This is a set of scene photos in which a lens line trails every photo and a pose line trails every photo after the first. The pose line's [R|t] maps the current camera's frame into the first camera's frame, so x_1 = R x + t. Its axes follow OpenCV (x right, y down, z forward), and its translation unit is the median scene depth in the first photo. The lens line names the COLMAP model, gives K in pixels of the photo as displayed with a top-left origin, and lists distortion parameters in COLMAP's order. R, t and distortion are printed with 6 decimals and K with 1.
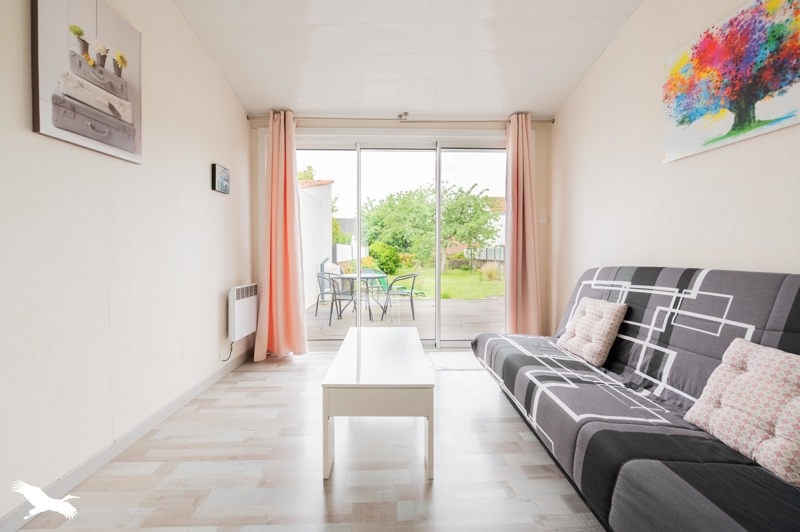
lens RADIAL K [[315.7, 0, 399.3], [0, 315.7, 254.0], [0, 0, 1]] dist [-0.011770, -0.002261]
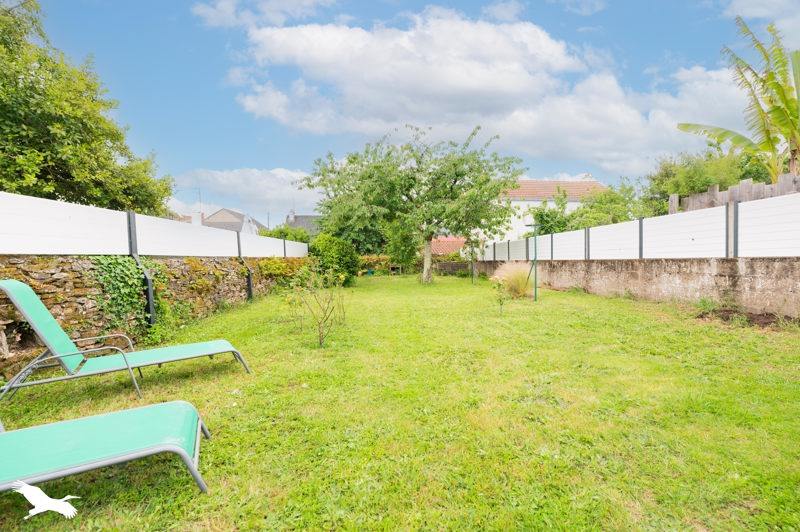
lens RADIAL K [[315.7, 0, 396.7], [0, 315.7, 262.5], [0, 0, 1]] dist [-0.011770, -0.002261]
pose [[0.999925, -0.012008, -0.002227, 0.914131], [0.012021, 0.999909, 0.006040, 0.182943], [0.002155, -0.006066, 0.999979, 4.195641]]
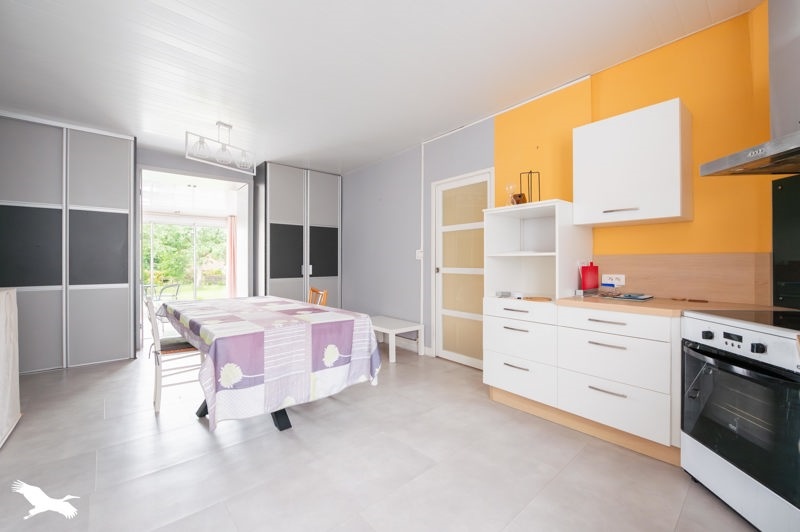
lens RADIAL K [[315.7, 0, 395.4], [0, 315.7, 265.7], [0, 0, 1]] dist [-0.011770, -0.002261]
pose [[0.767089, -0.006476, 0.641508, -0.328878], [0.012626, 0.999908, -0.005004, -0.028719], [-0.641416, 0.011938, 0.767100, -2.549364]]
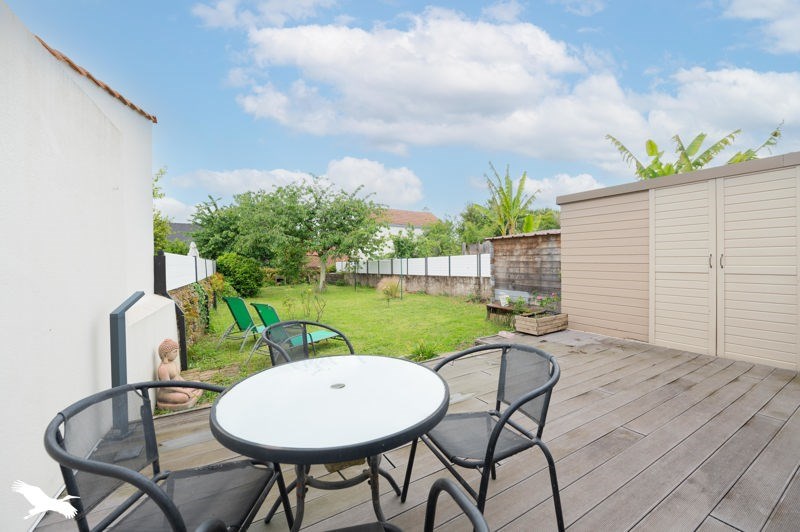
lens RADIAL K [[315.7, 0, 402.4], [0, 315.7, 262.2], [0, 0, 1]] dist [-0.011770, -0.002261]
pose [[0.894088, -0.006564, 0.447842, -0.422531], [0.013065, 0.999849, -0.011428, -0.035051], [-0.447700, 0.016068, 0.894040, 1.937128]]
